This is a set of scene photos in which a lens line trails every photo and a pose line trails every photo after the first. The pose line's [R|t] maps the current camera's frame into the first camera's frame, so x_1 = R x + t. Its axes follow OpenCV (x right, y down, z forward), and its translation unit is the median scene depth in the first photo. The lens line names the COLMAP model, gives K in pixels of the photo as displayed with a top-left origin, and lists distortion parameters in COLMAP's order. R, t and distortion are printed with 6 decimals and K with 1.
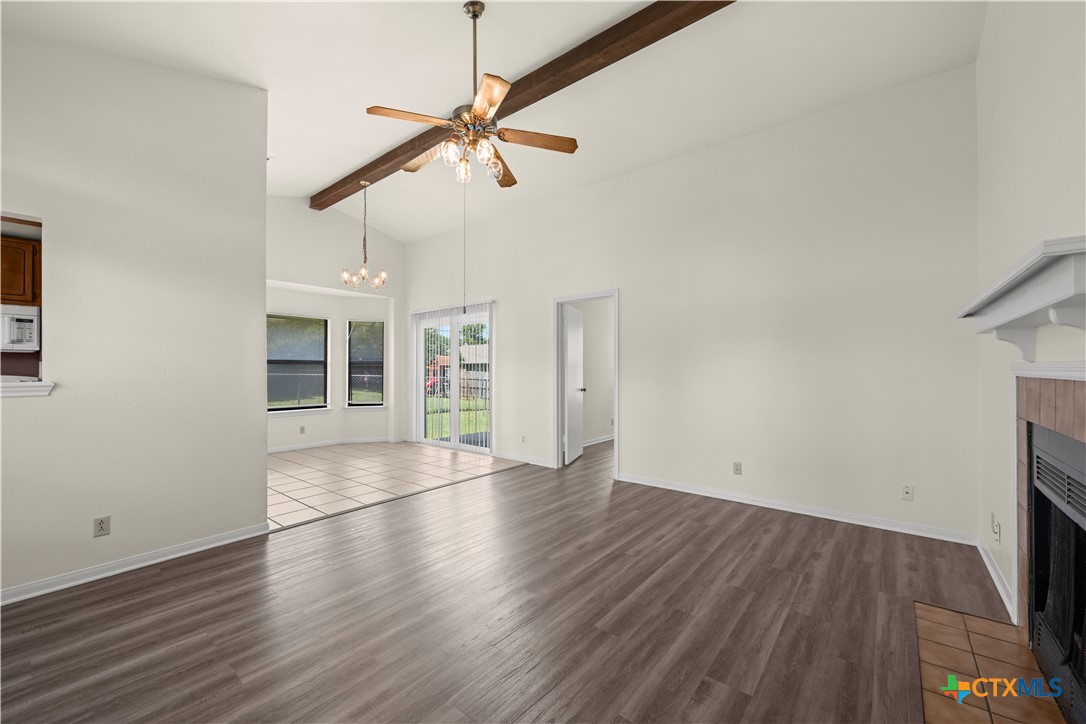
lens RADIAL K [[430.7, 0, 548.4], [0, 430.7, 364.9], [0, 0, 1]] dist [0.000001, -0.001155]
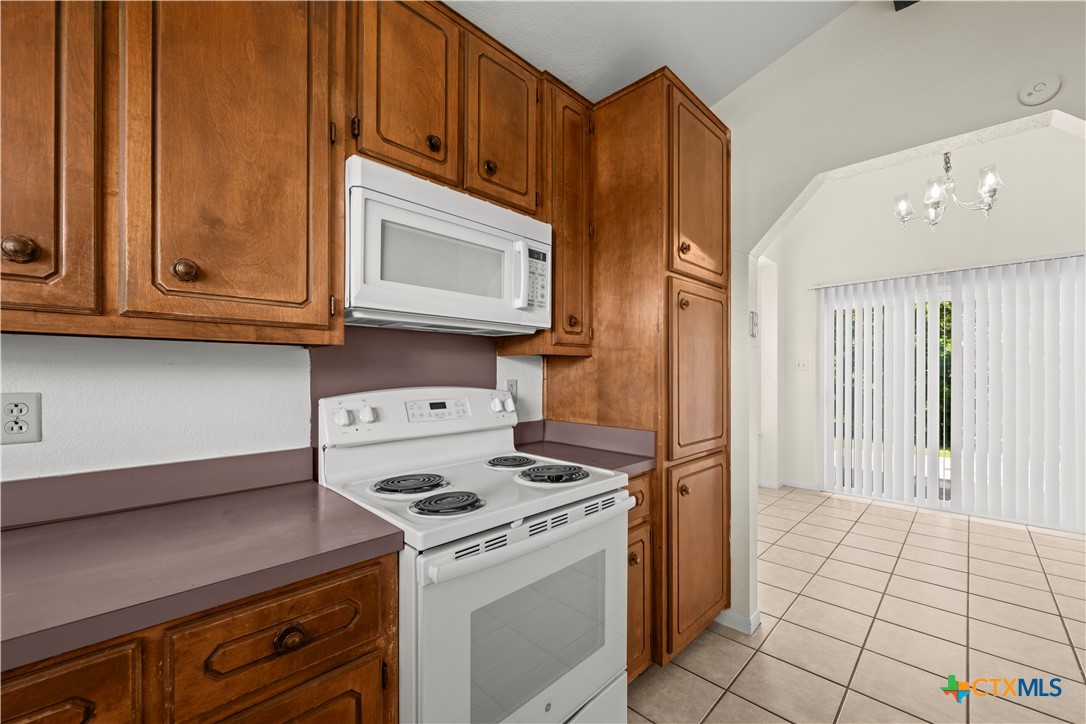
lens RADIAL K [[430.7, 0, 543.8], [0, 430.7, 374.3], [0, 0, 1]] dist [0.000001, -0.001155]
pose [[0.993505, 0.007062, -0.113568, -1.452930], [-0.005940, 0.999930, 0.010213, 0.008832], [0.113632, -0.009472, 0.993478, 0.734985]]
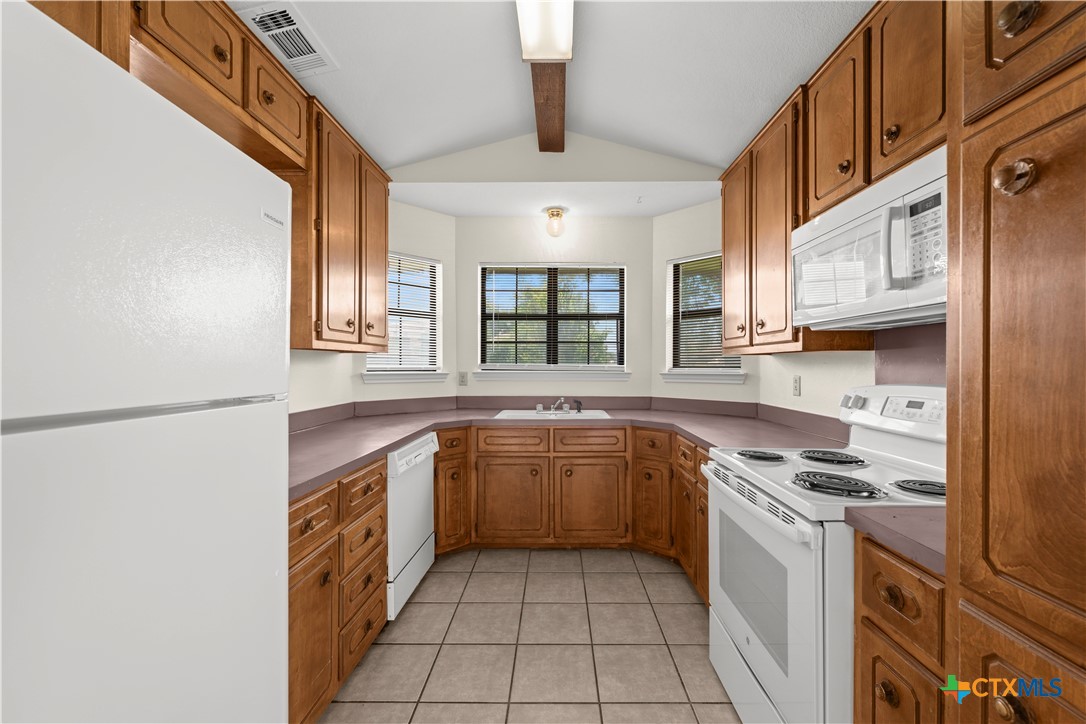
lens RADIAL K [[430.7, 0, 548.4], [0, 430.7, 366.8], [0, 0, 1]] dist [0.000001, -0.001155]
pose [[-0.799363, 0.010175, -0.600762, -1.042105], [0.013271, 0.999912, -0.000724, 0.005382], [0.600702, -0.008551, -0.799427, 1.347448]]
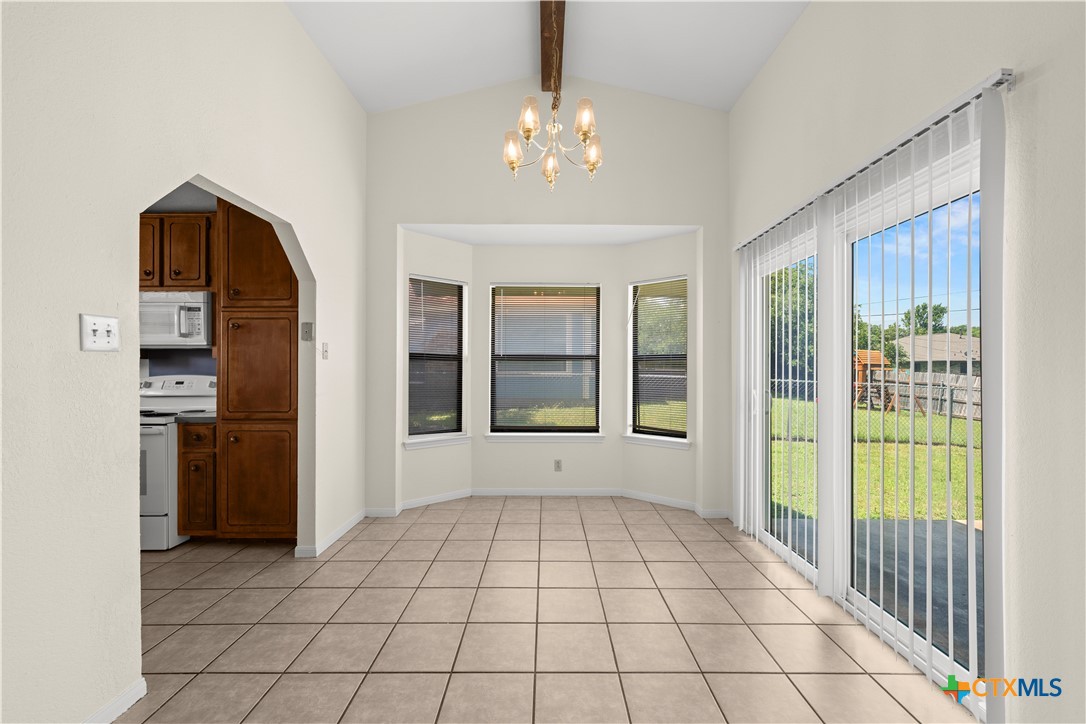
lens RADIAL K [[430.7, 0, 544.5], [0, 430.7, 368.5], [0, 0, 1]] dist [0.000001, -0.001155]
pose [[0.614196, 0.003698, -0.789145, -0.189133], [0.005462, 0.999945, 0.008937, 0.009013], [0.789135, -0.009799, 0.614142, 1.275770]]
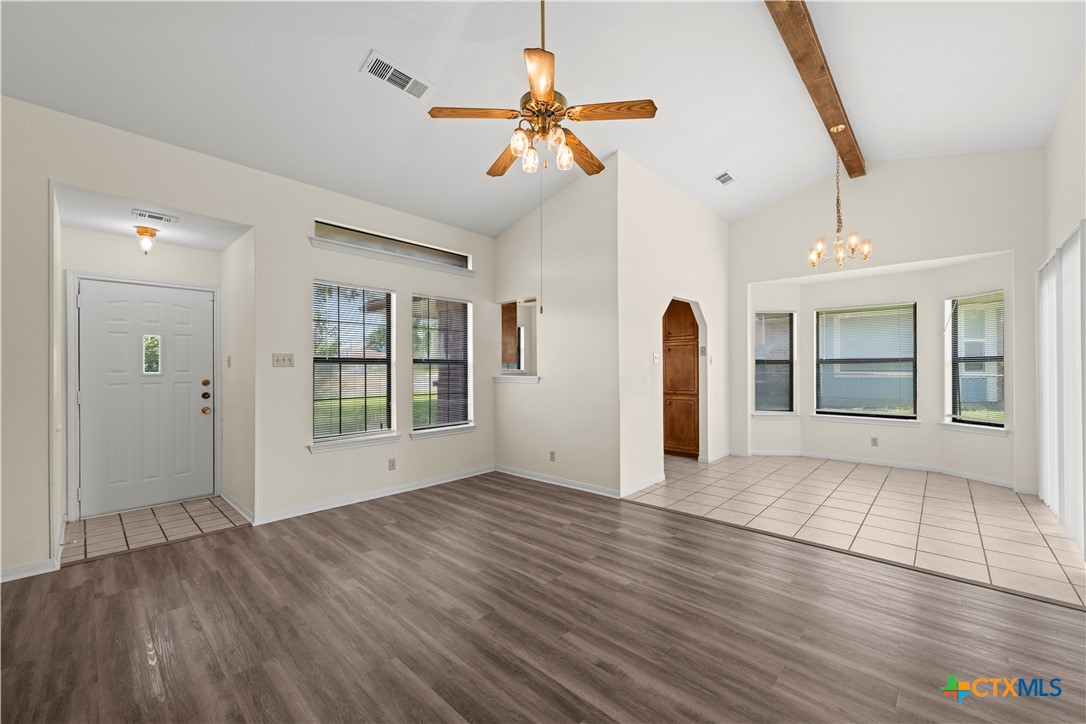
lens RADIAL K [[430.7, 0, 548.7], [0, 430.7, 364.8], [0, 0, 1]] dist [0.000001, -0.001155]
pose [[-0.076567, -0.009007, -0.997024, 0.655261], [0.013090, 0.999864, -0.010038, 0.004872], [0.996979, -0.013820, -0.076439, 0.927885]]
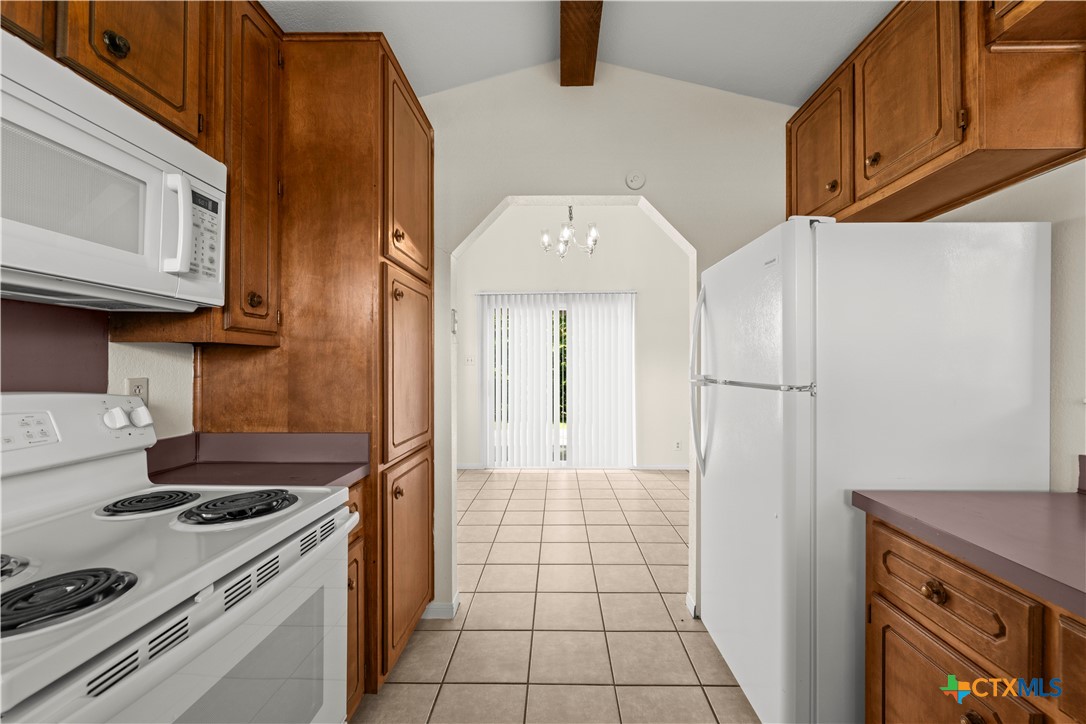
lens RADIAL K [[430.7, 0, 549.5], [0, 430.7, 365.4], [0, 0, 1]] dist [0.000001, -0.001155]
pose [[0.797592, 0.008276, 0.603141, -1.505607], [-0.008089, 0.999963, -0.003024, 0.009006], [-0.603143, -0.002467, 0.797629, 0.779741]]
